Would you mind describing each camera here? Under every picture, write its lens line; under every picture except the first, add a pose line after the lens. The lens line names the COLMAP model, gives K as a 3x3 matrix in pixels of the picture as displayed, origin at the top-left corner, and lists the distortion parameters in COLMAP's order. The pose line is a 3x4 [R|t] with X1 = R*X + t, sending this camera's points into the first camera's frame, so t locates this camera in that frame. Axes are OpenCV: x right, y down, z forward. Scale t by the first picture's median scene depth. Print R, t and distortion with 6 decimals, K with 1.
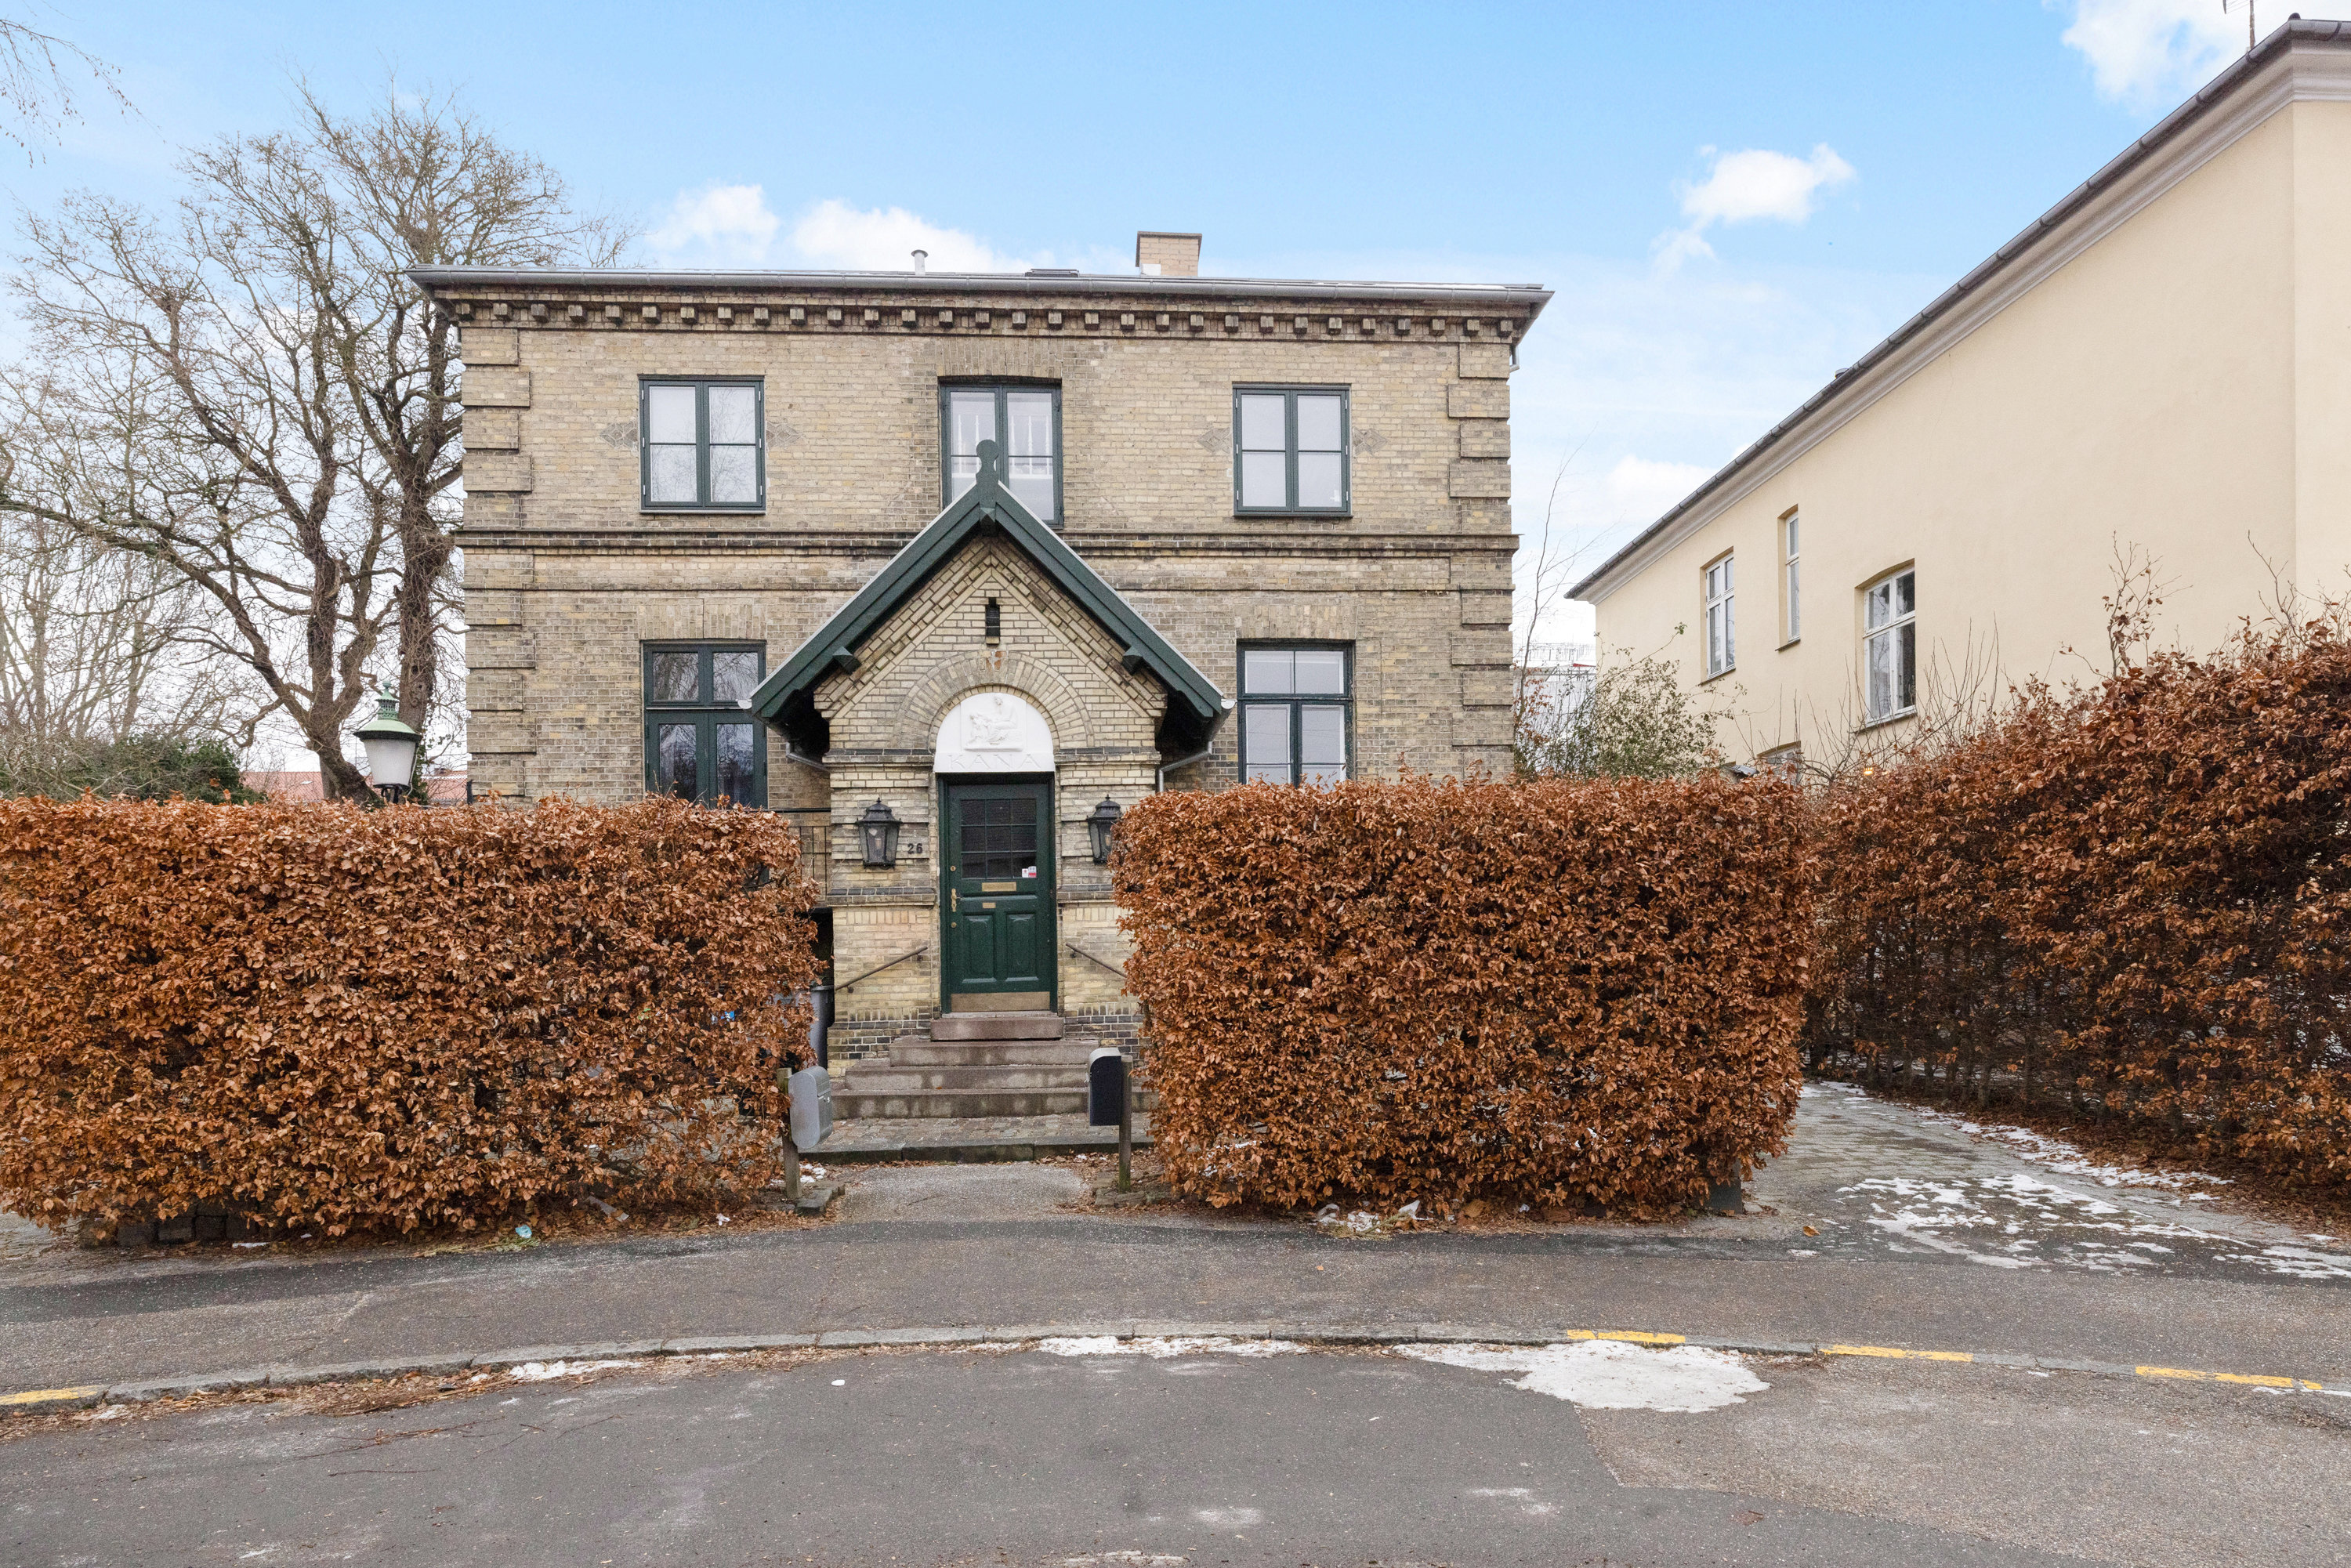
lens RADIAL K [[1298.3, 0, 1176.1], [0, 1298.3, 997.8], [0, 0, 1]] dist [-0.003993, -0.000321]
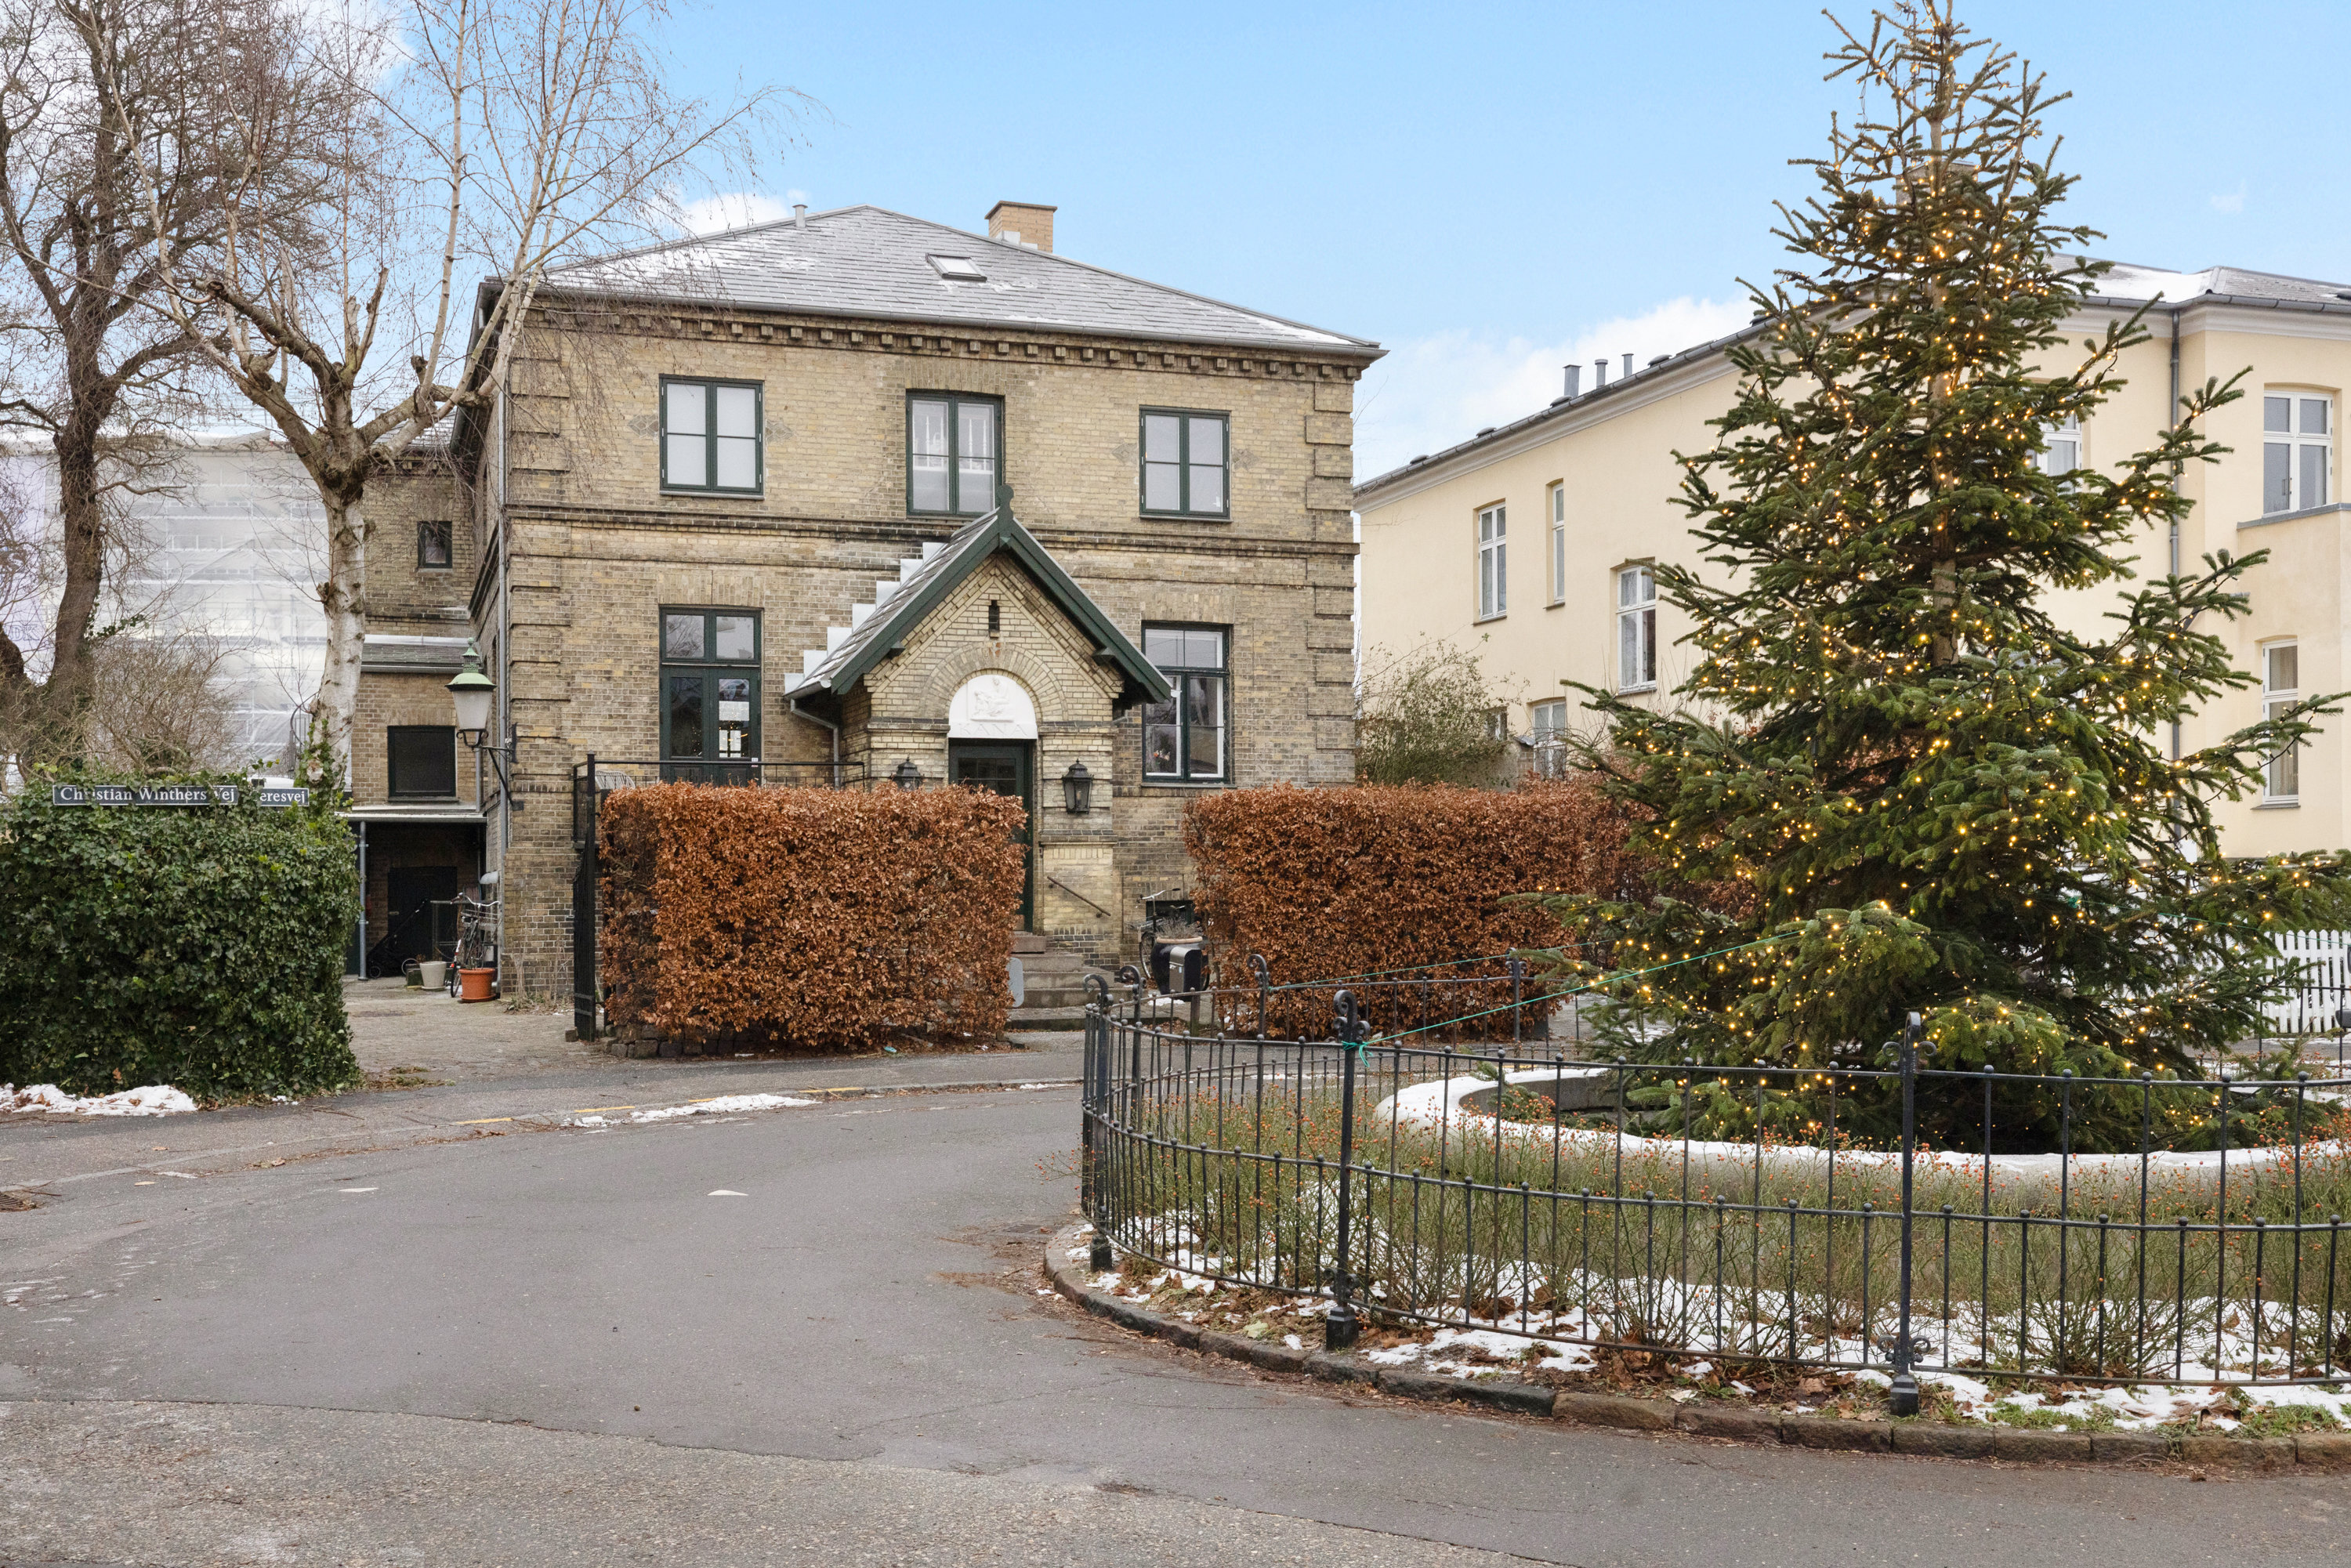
lens RADIAL K [[3785.1, 0, 1175.5], [0, 3785.1, 784.0], [0, 0, 1]] dist [-0.144238, -0.010825]
pose [[0.935406, 0.025286, 0.352669, -1.155399], [-0.003436, 0.998042, -0.062446, 0.088783], [-0.353558, 0.057201, 0.933662, -2.257862]]
